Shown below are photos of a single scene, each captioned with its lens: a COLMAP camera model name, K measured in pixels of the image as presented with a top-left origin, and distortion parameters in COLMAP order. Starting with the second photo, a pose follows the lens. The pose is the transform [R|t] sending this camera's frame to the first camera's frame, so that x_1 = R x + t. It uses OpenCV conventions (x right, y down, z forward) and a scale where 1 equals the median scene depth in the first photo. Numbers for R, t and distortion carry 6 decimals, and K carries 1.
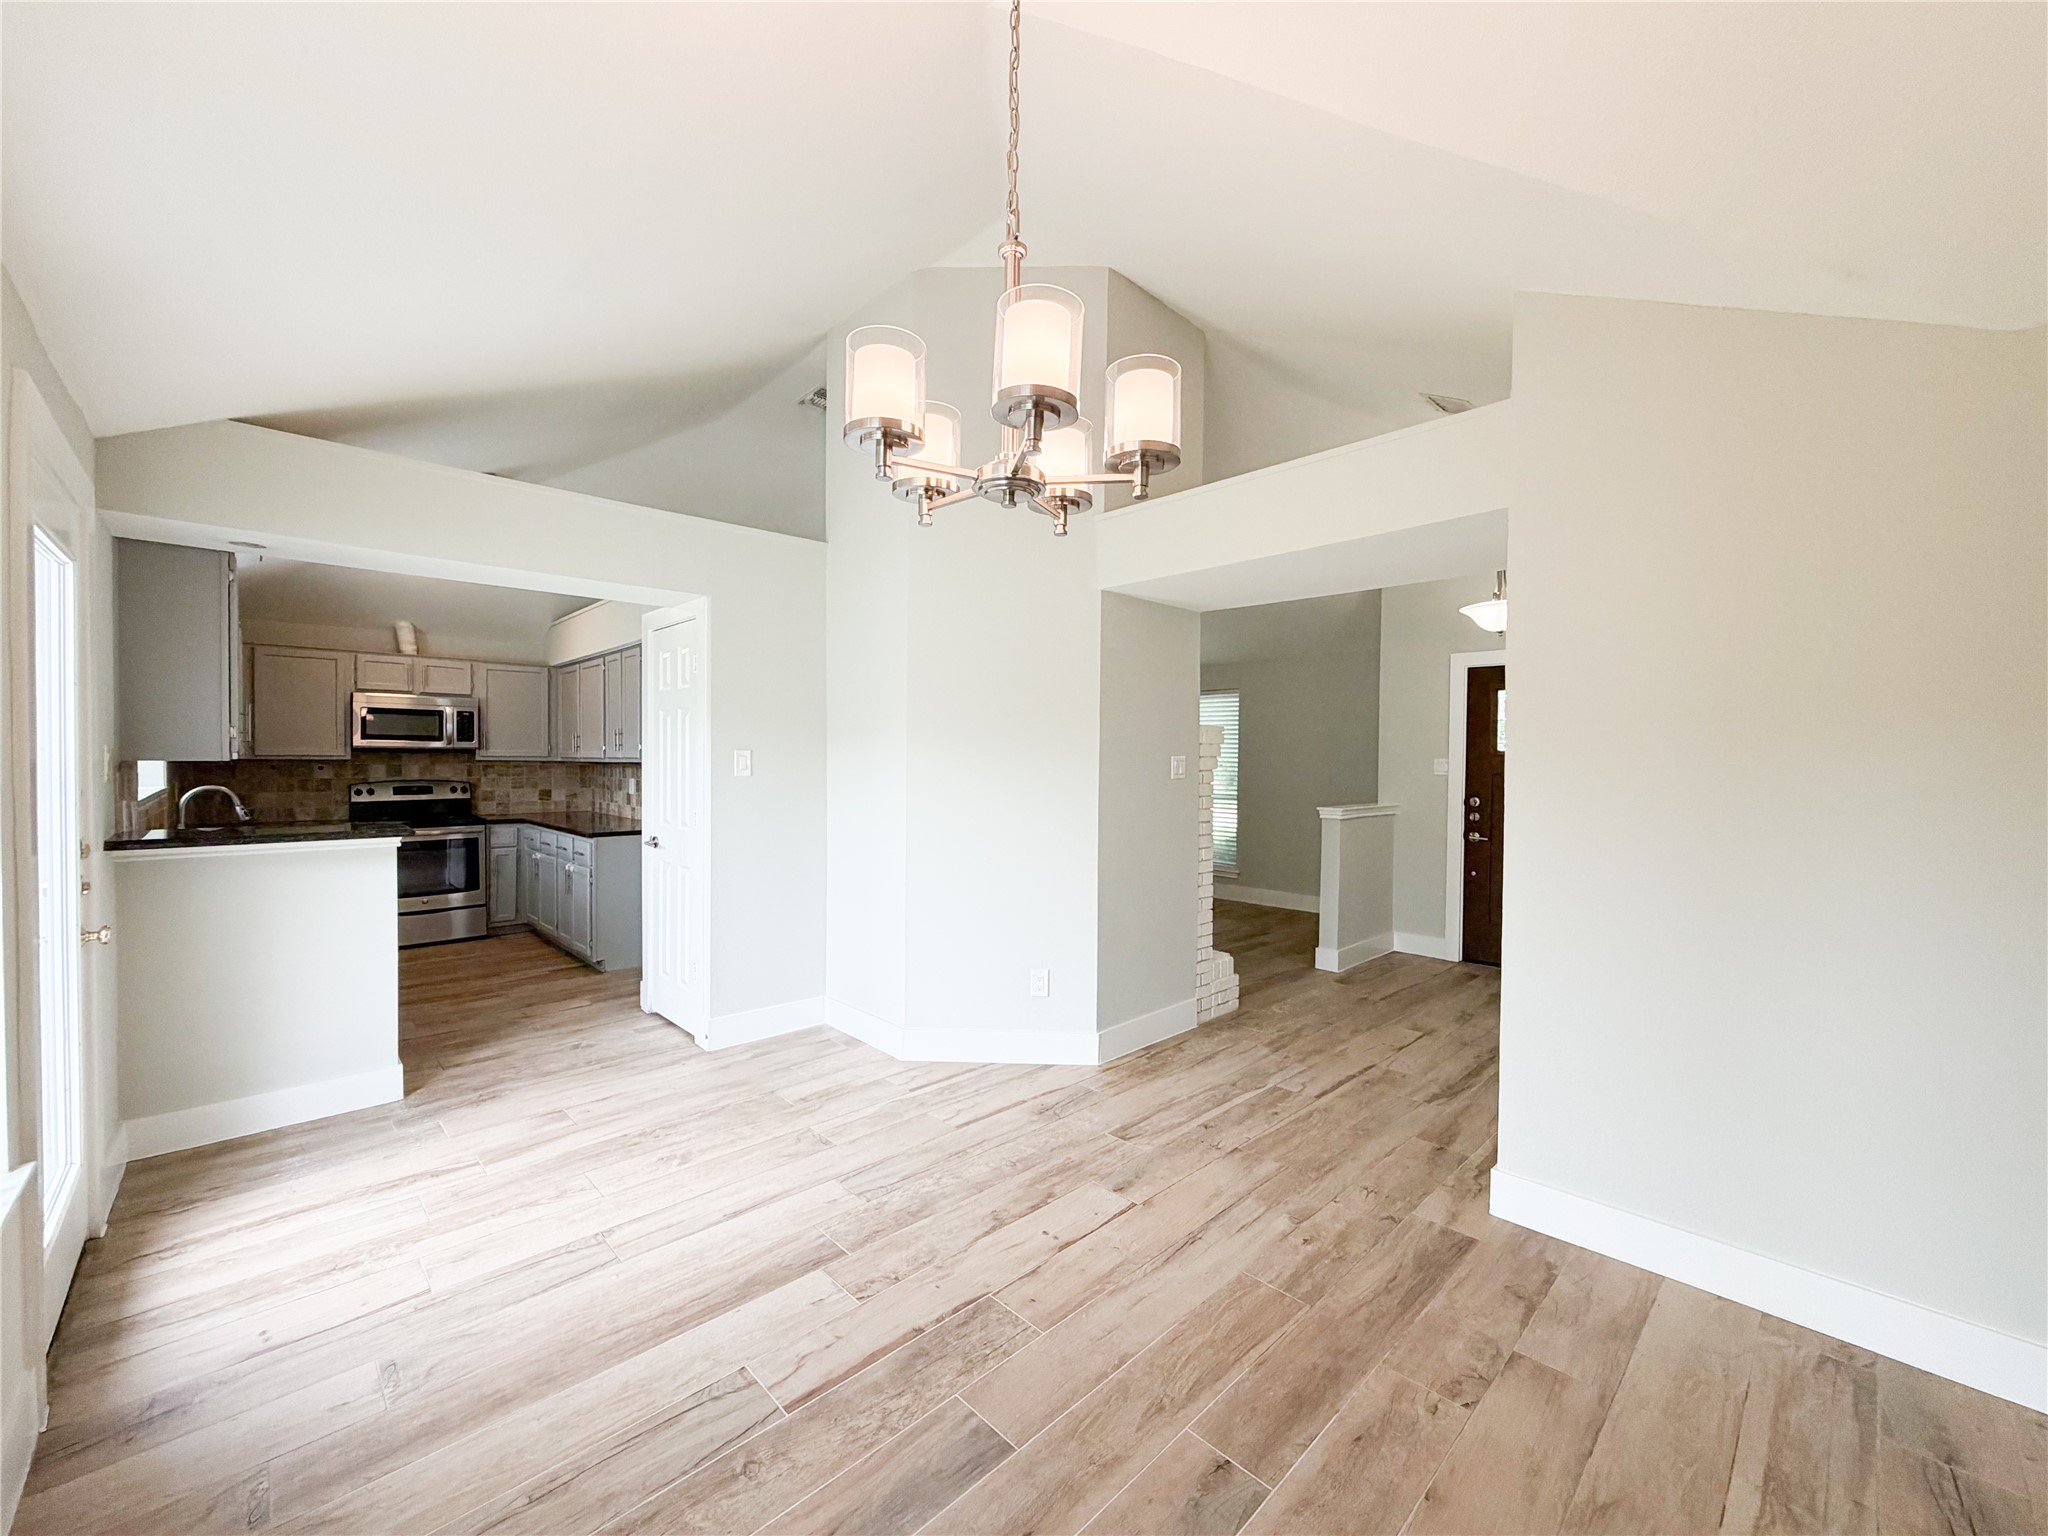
lens RADIAL K [[832.1, 0, 1024.0], [0, 832.1, 768.0], [0, 0, 1]] dist [0.000423, -0.000219]
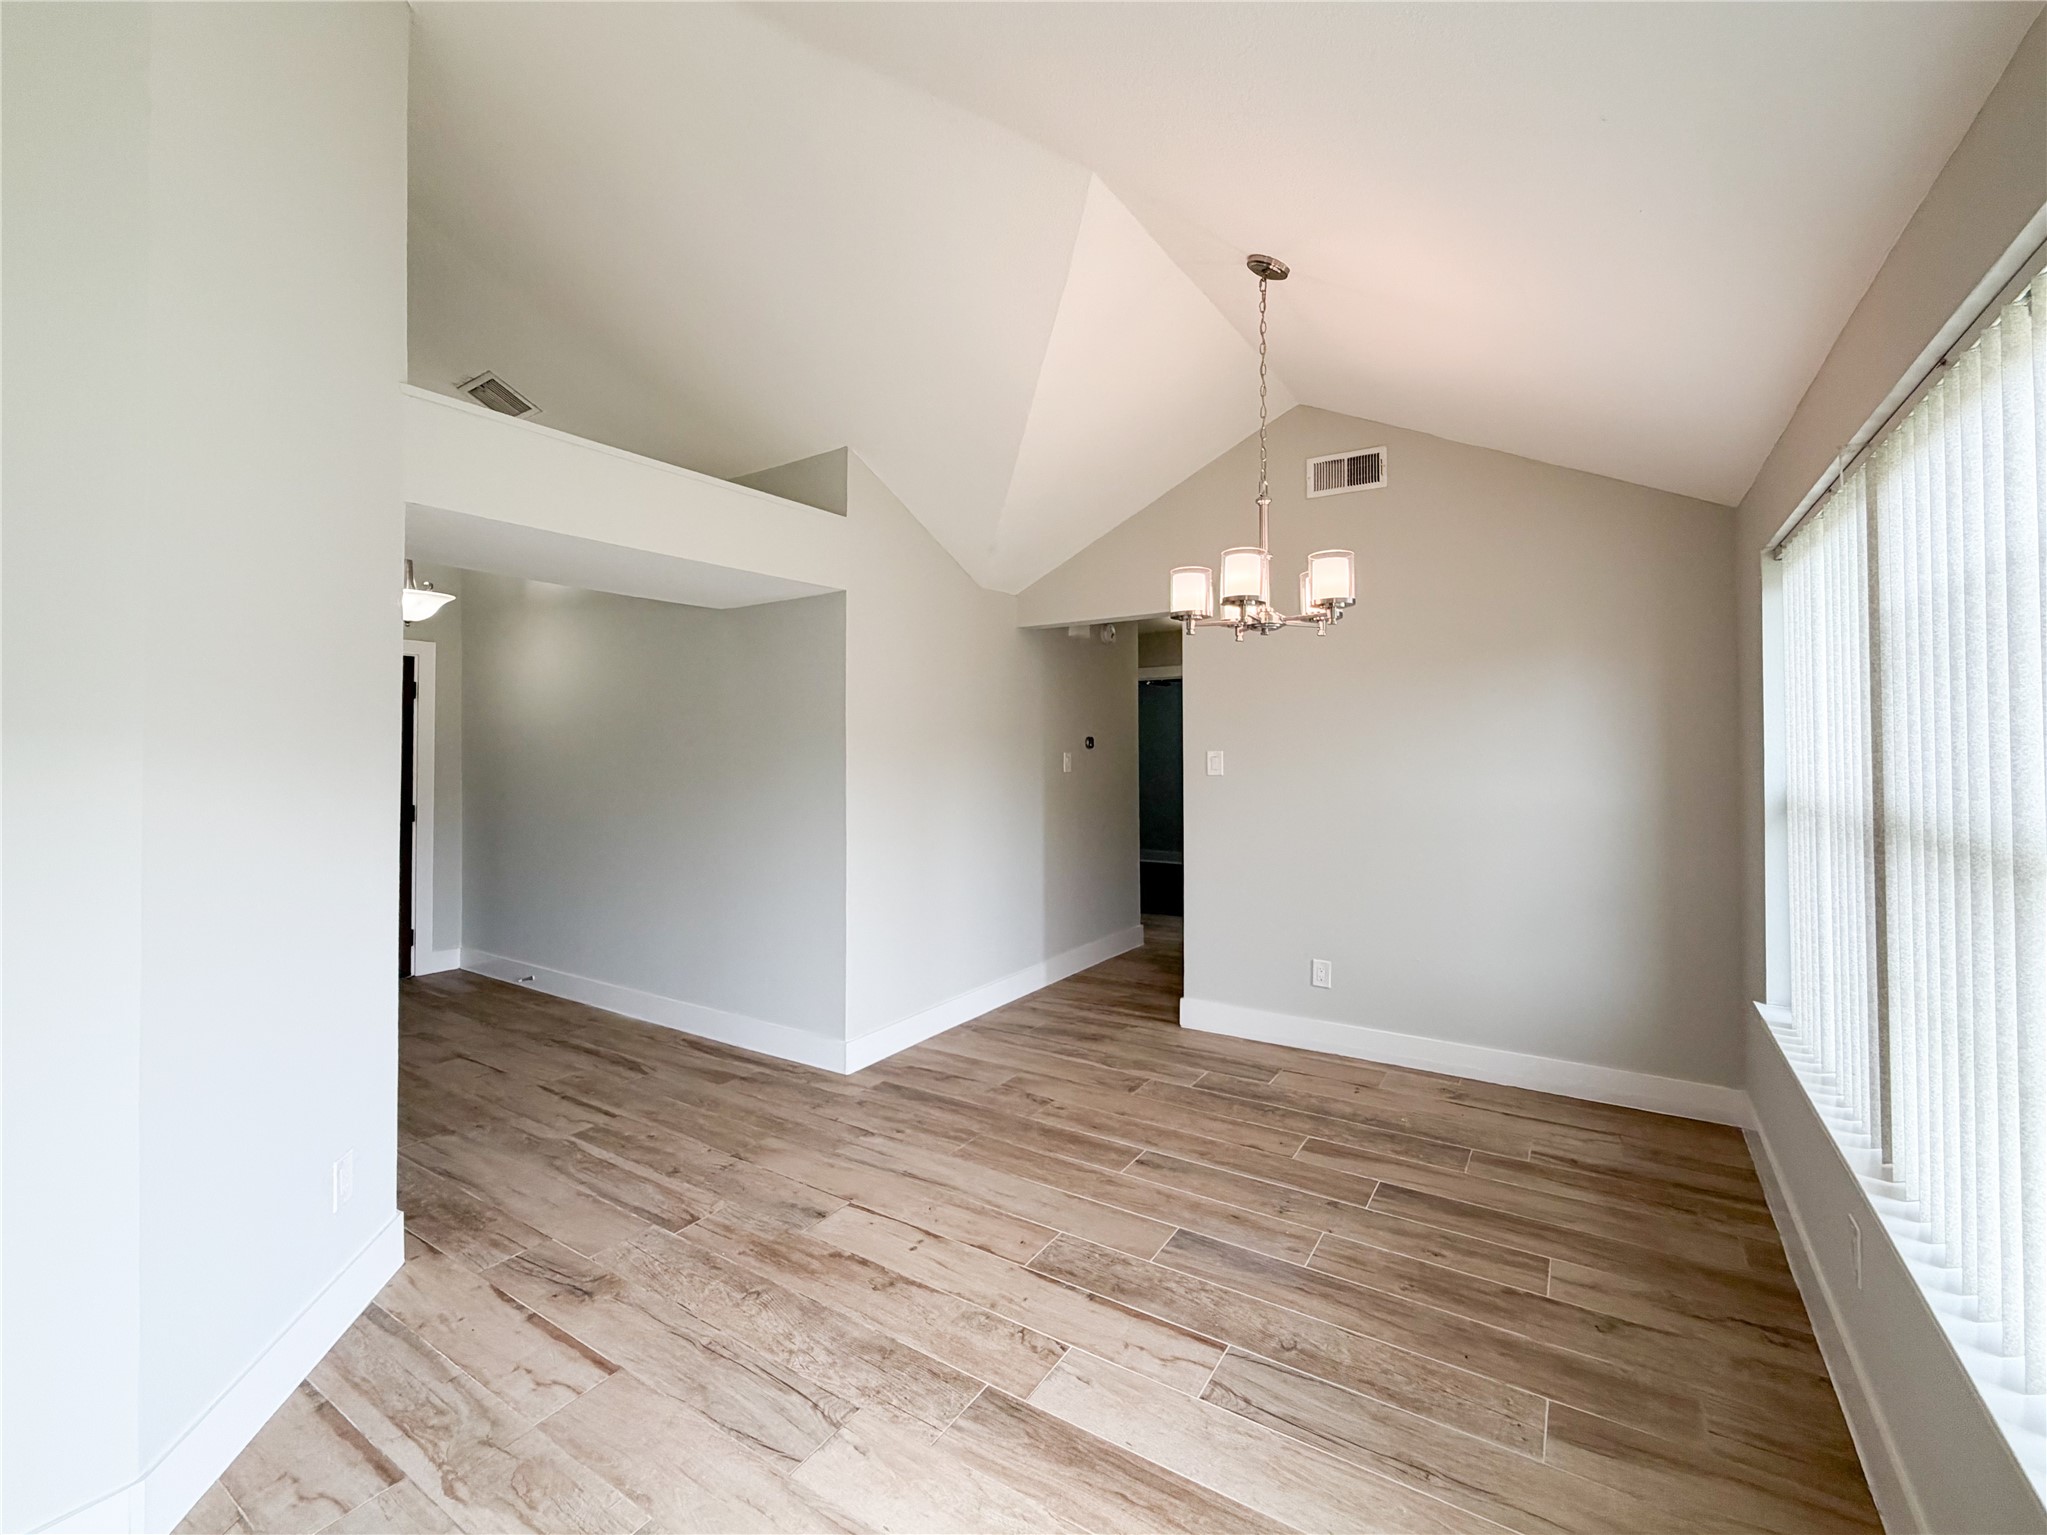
lens RADIAL K [[876.2, 0, 1020.4], [0, 876.2, 677.2], [0, 0, 1]] dist [-0.000611, 0.000098]
pose [[-0.234252, 0.070887, 0.969588, -0.724106], [0.009601, 0.997458, -0.070605, -0.015178], [-0.972128, -0.007231, -0.234337, 0.794971]]
